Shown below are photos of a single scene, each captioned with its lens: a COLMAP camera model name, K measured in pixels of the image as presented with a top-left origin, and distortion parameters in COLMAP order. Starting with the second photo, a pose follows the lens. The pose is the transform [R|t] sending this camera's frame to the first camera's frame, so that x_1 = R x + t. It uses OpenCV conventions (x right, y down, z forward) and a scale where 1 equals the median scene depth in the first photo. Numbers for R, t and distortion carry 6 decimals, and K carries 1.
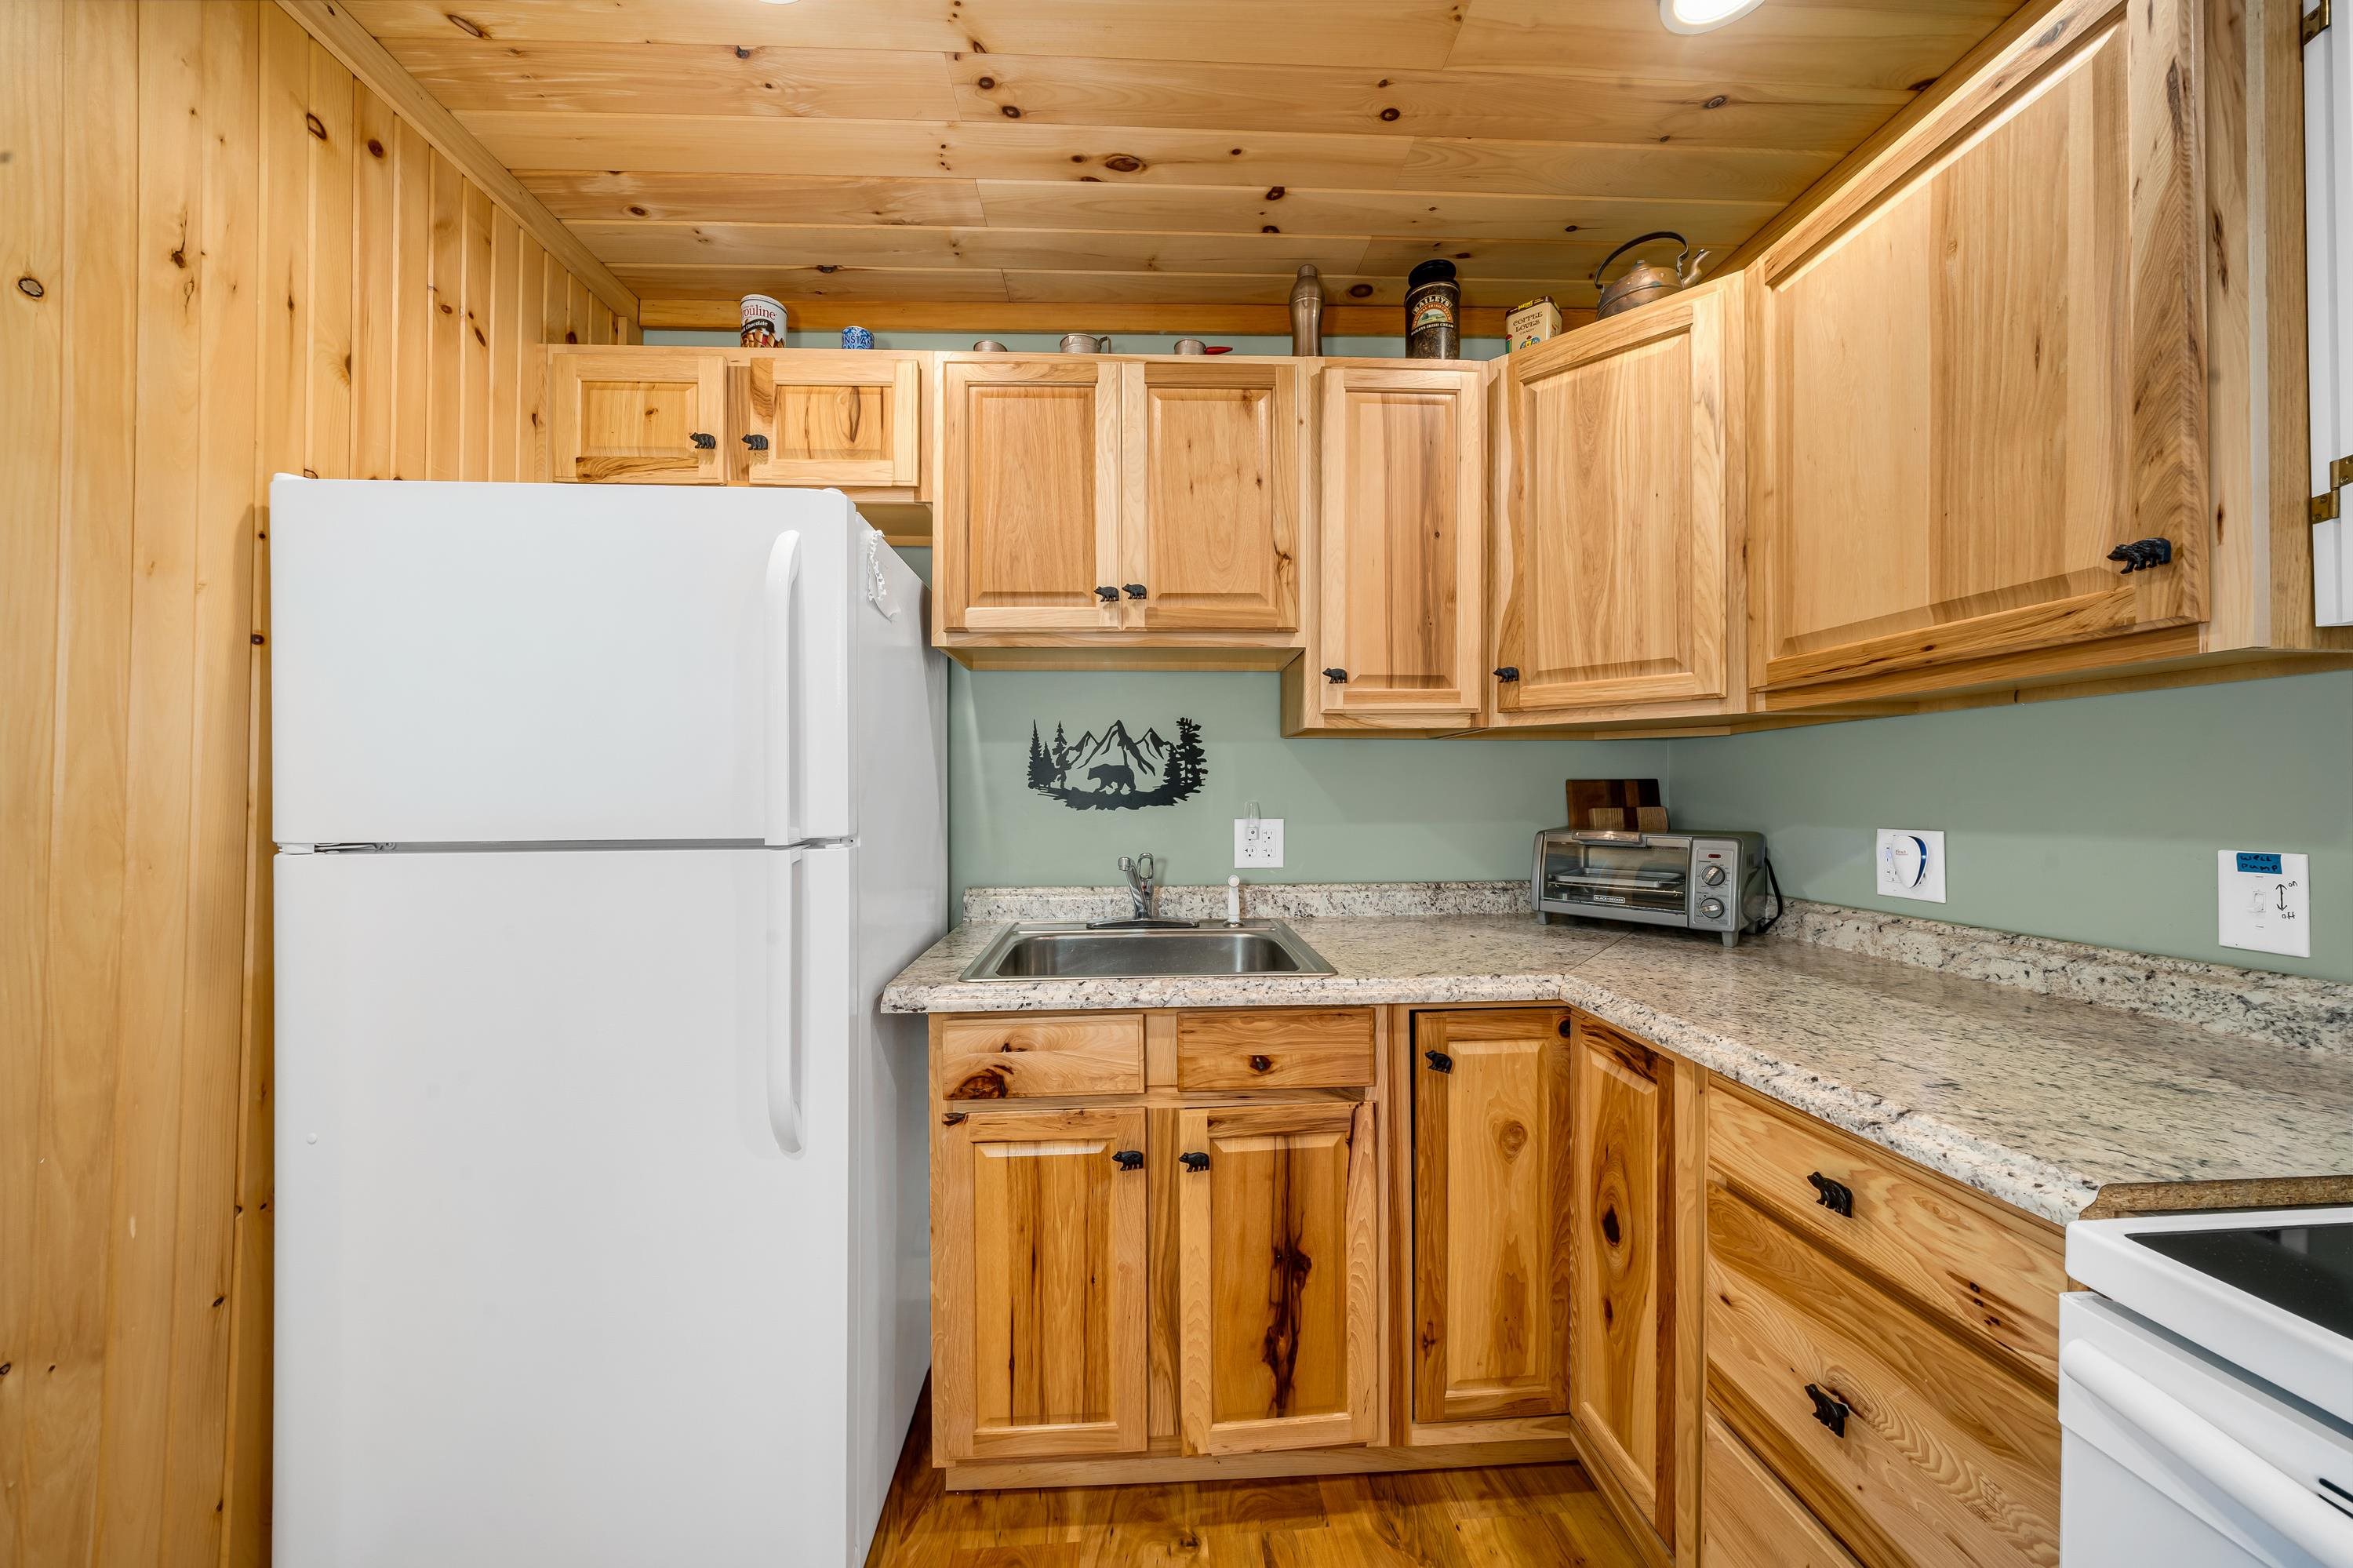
lens RADIAL K [[773.6, 0, 1185.2], [0, 773.6, 800.1], [0, 0, 1]] dist [-0.007950, -0.000114]
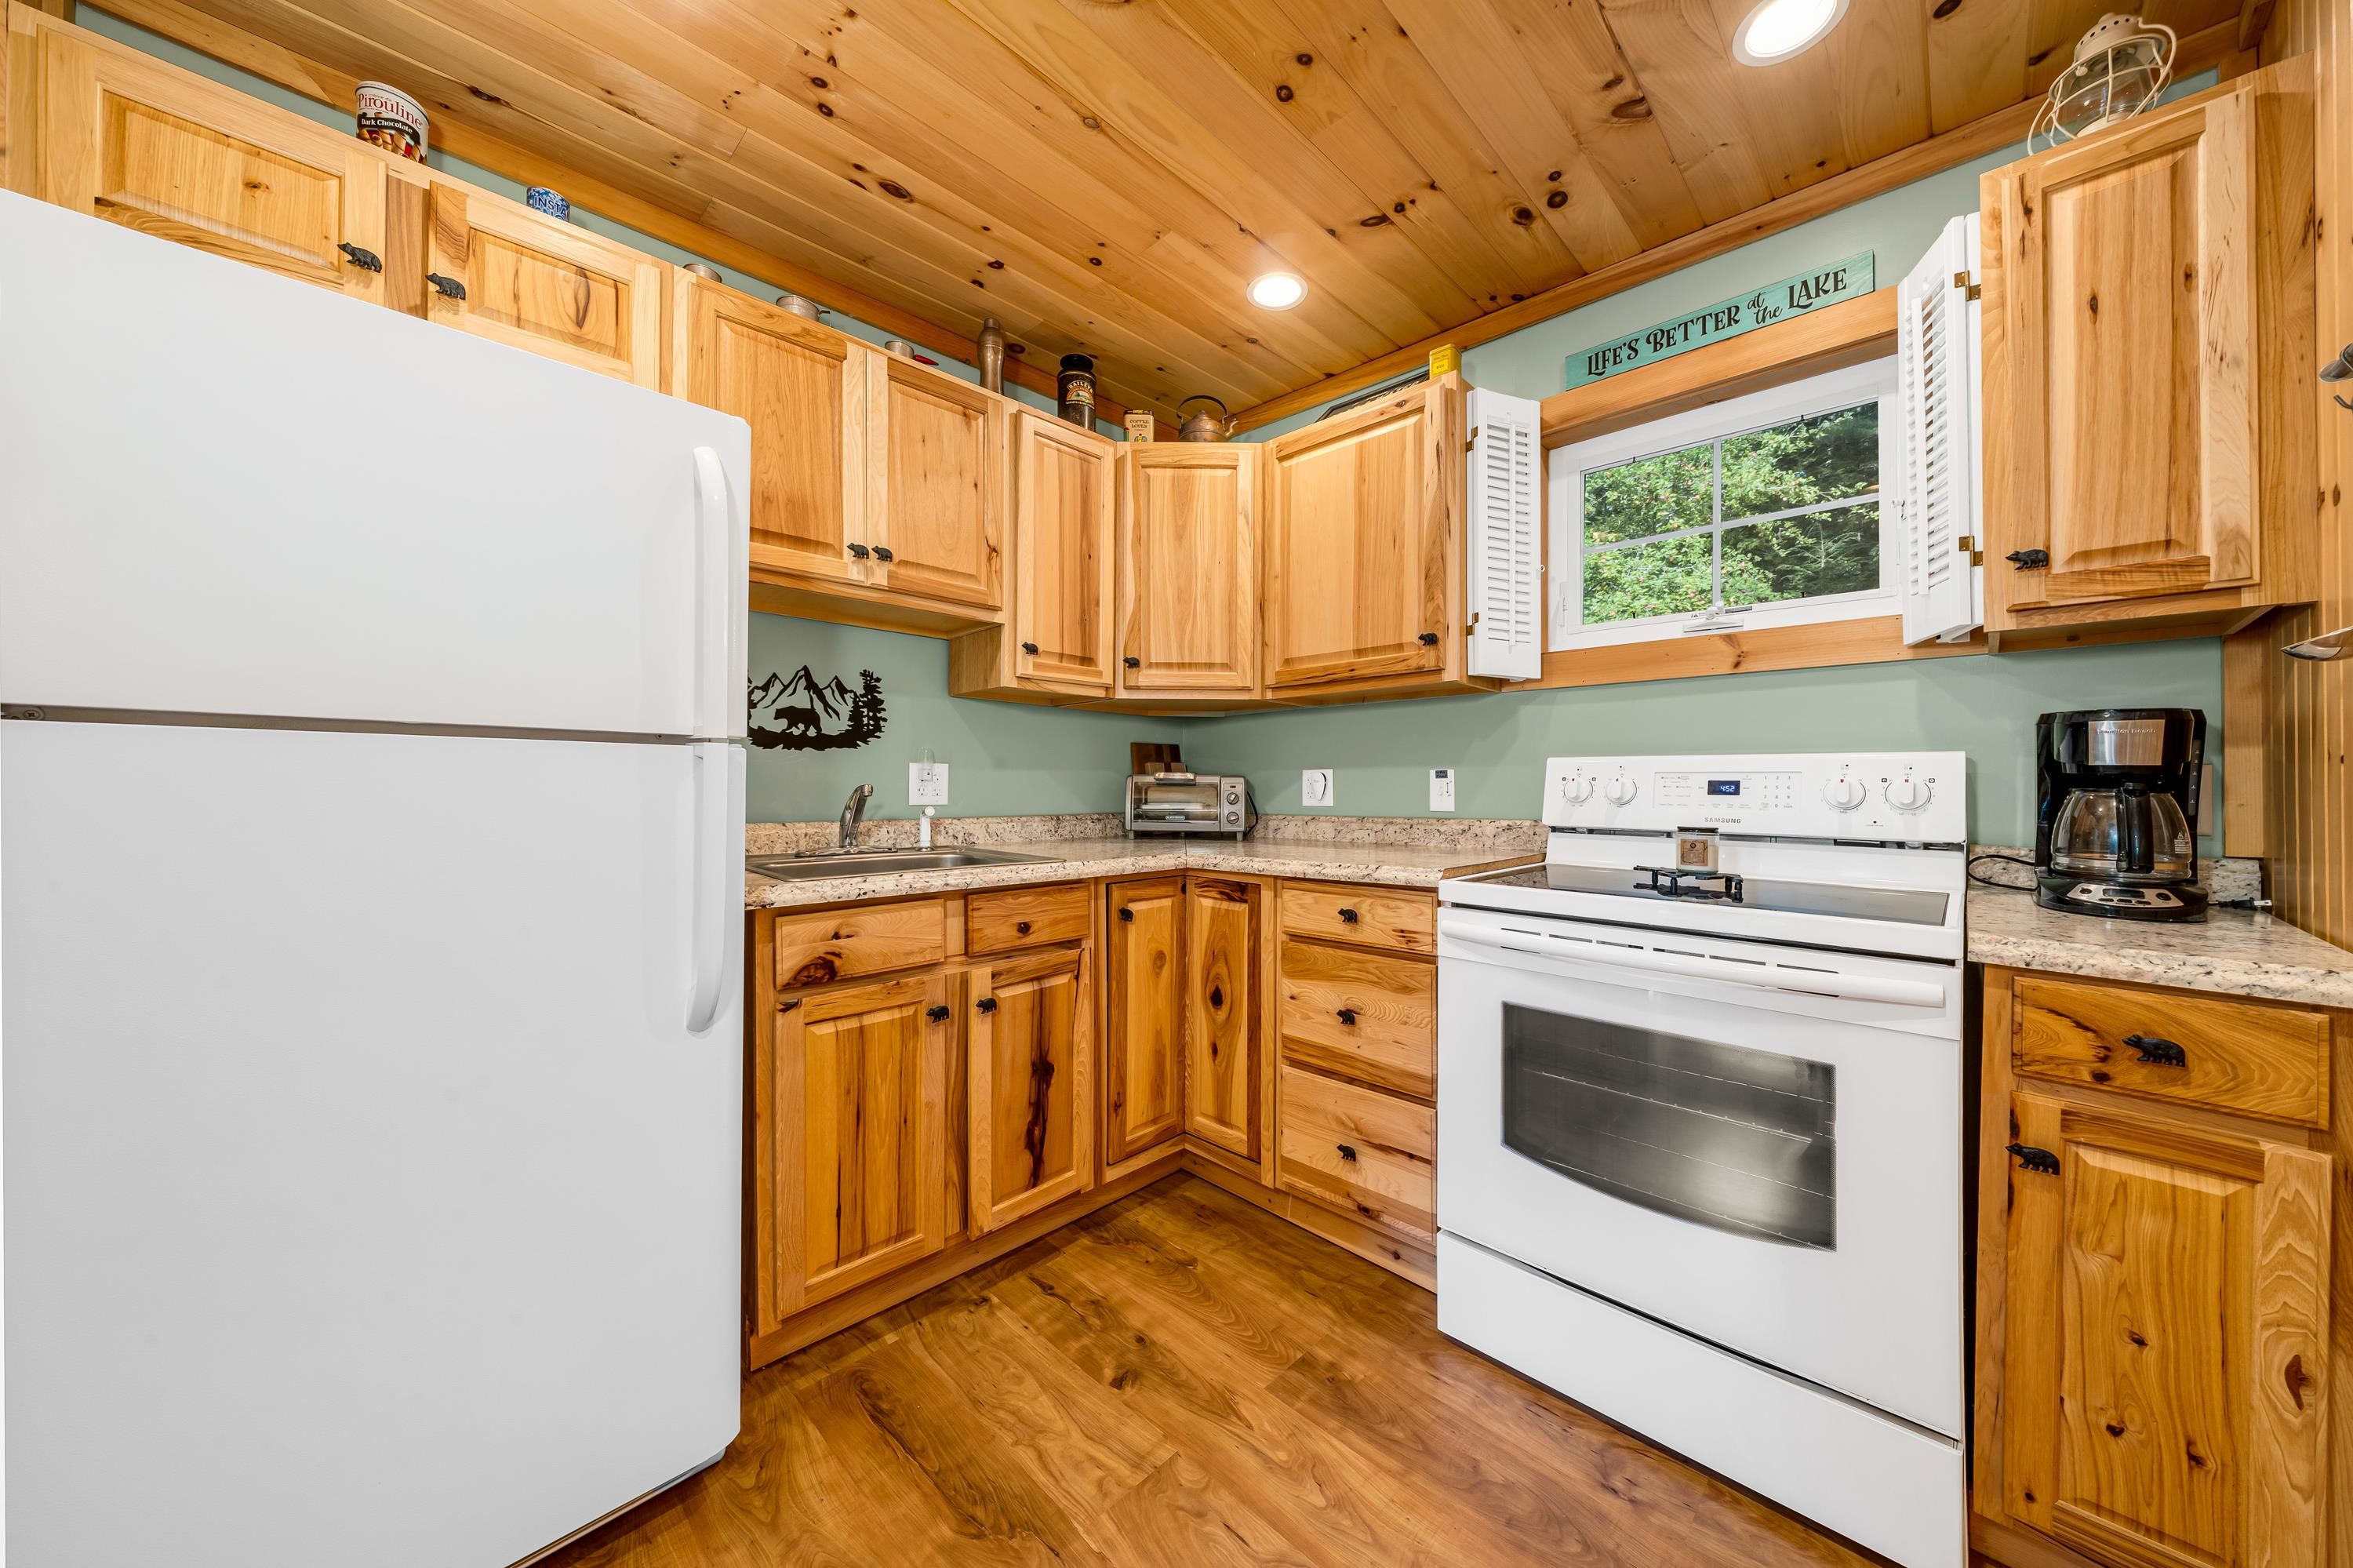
lens RADIAL K [[773.6, 0, 1185.2], [0, 773.6, 800.1], [0, 0, 1]] dist [-0.007950, -0.000114]
pose [[0.742354, -0.005057, 0.669988, -0.573319], [0.000317, 0.999974, 0.007197, 0.102769], [-0.670007, -0.005130, 0.742337, -0.184812]]
